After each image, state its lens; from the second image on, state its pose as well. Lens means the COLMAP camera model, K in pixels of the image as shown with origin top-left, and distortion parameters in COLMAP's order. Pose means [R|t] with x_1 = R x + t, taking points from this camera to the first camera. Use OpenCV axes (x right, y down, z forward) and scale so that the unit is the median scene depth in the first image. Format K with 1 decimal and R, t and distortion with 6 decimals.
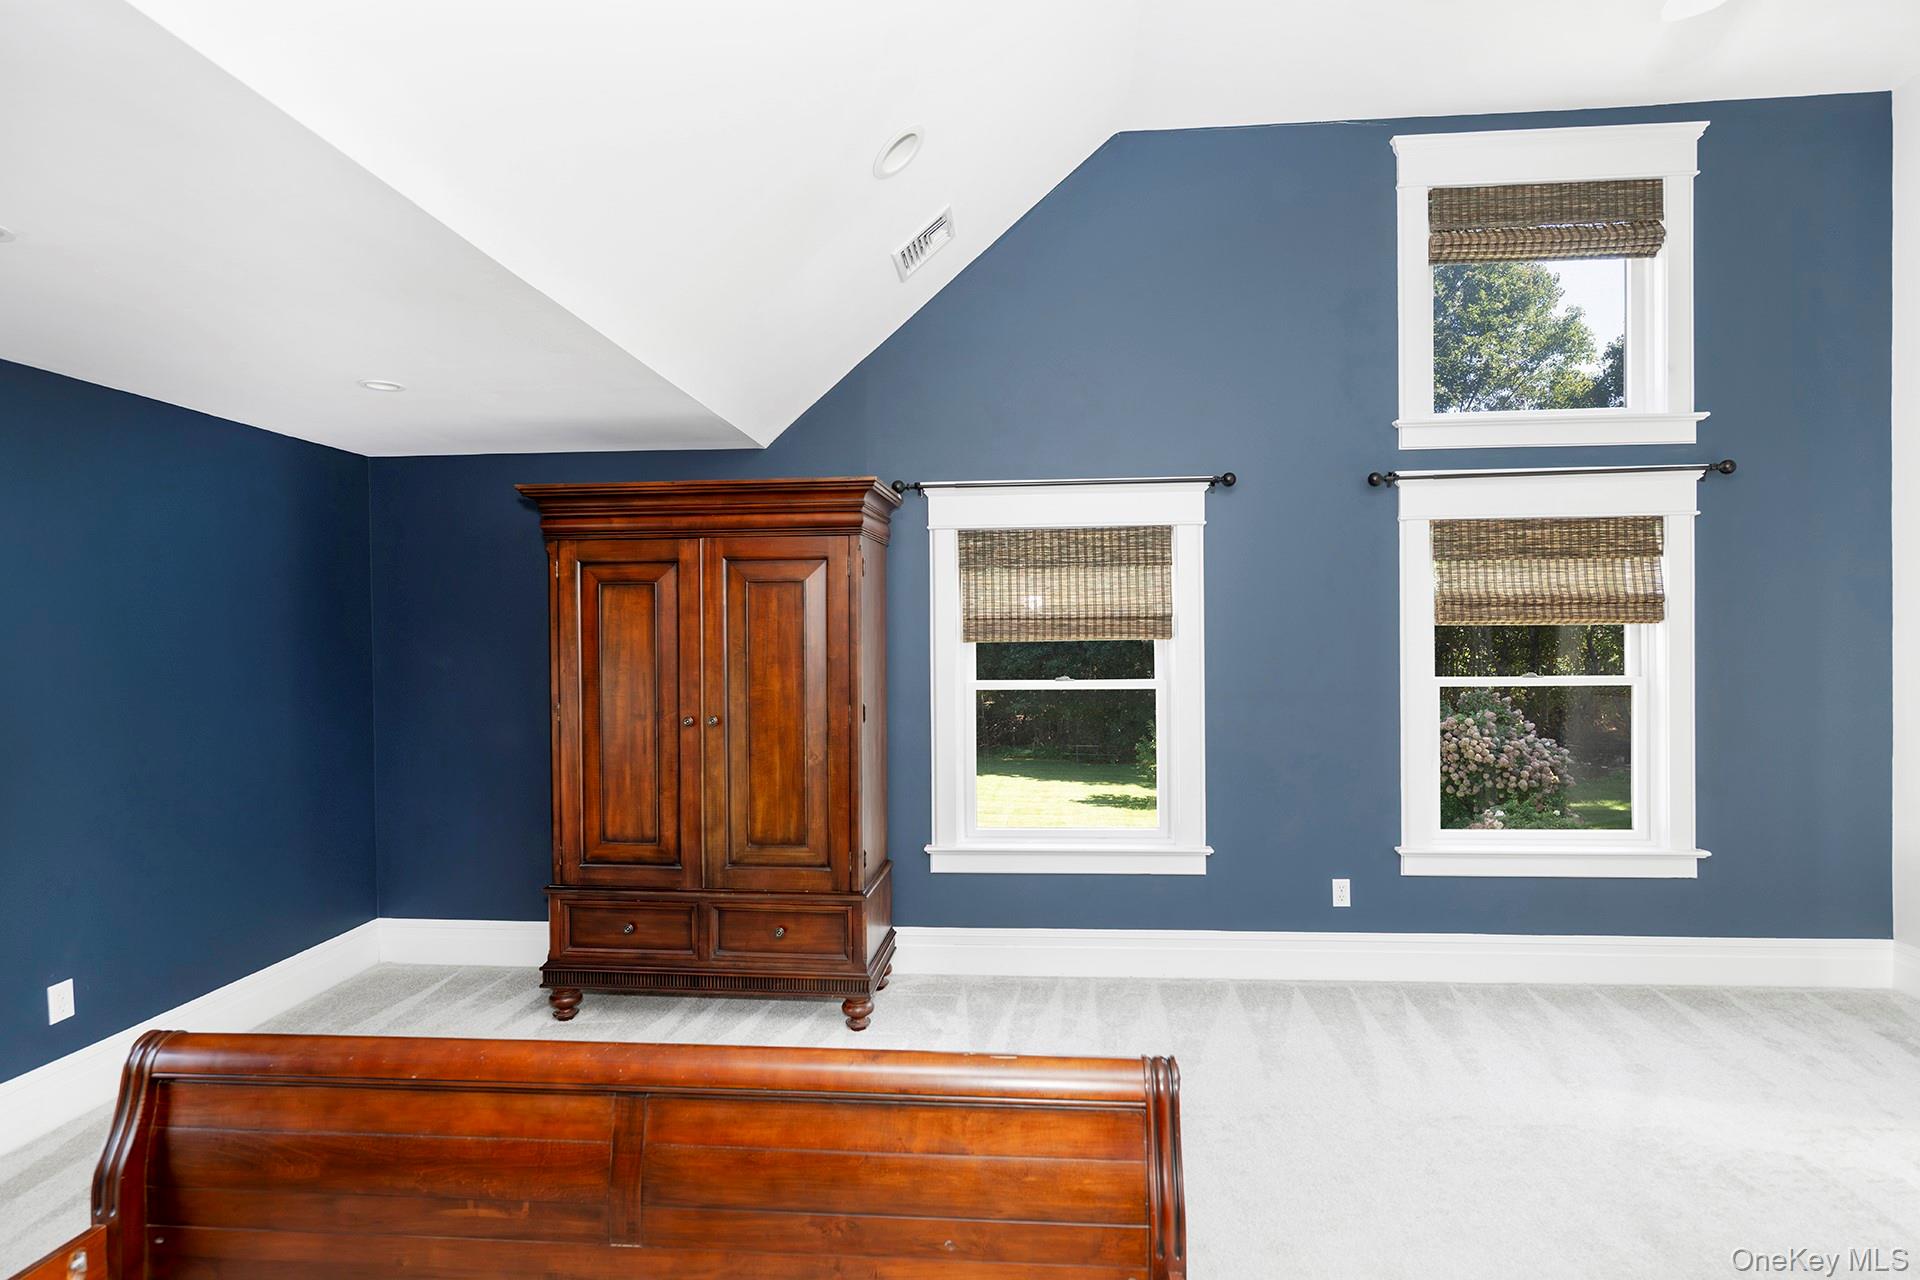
lens RADIAL K [[948.9, 0, 960.0], [0, 948.9, 640.0], [0, 0, 1]] dist [-0.000840, -0.000261]
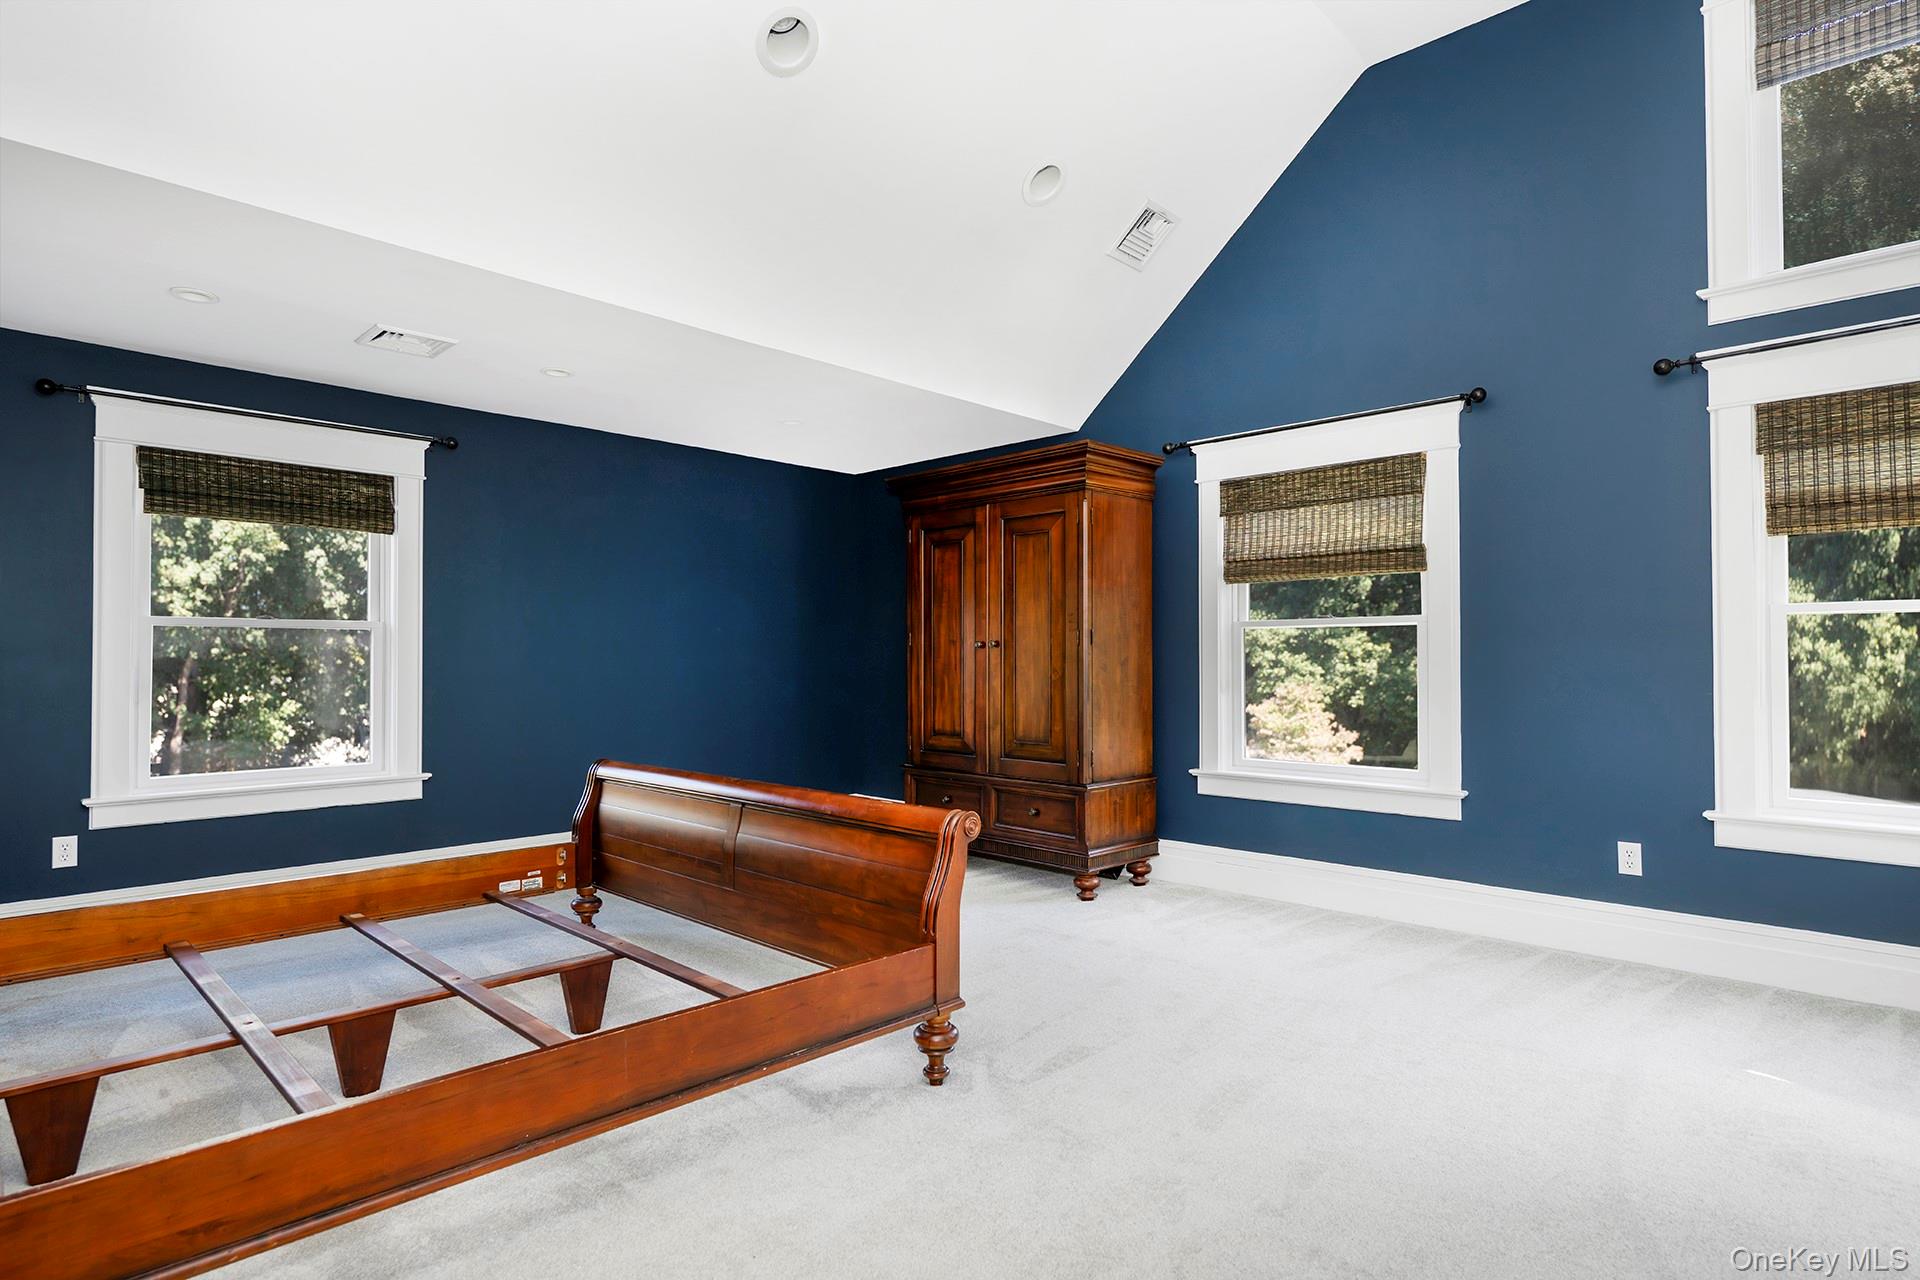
lens RADIAL K [[977.2, 0, 960.0], [0, 977.2, 640.0], [0, 0, 1]] dist [-0.000723, -0.000489]
pose [[0.776034, -0.002841, -0.630685, 0.493919], [-0.008078, 0.999863, -0.014443, 0.089309], [0.630639, 0.016303, 0.775905, -0.060647]]
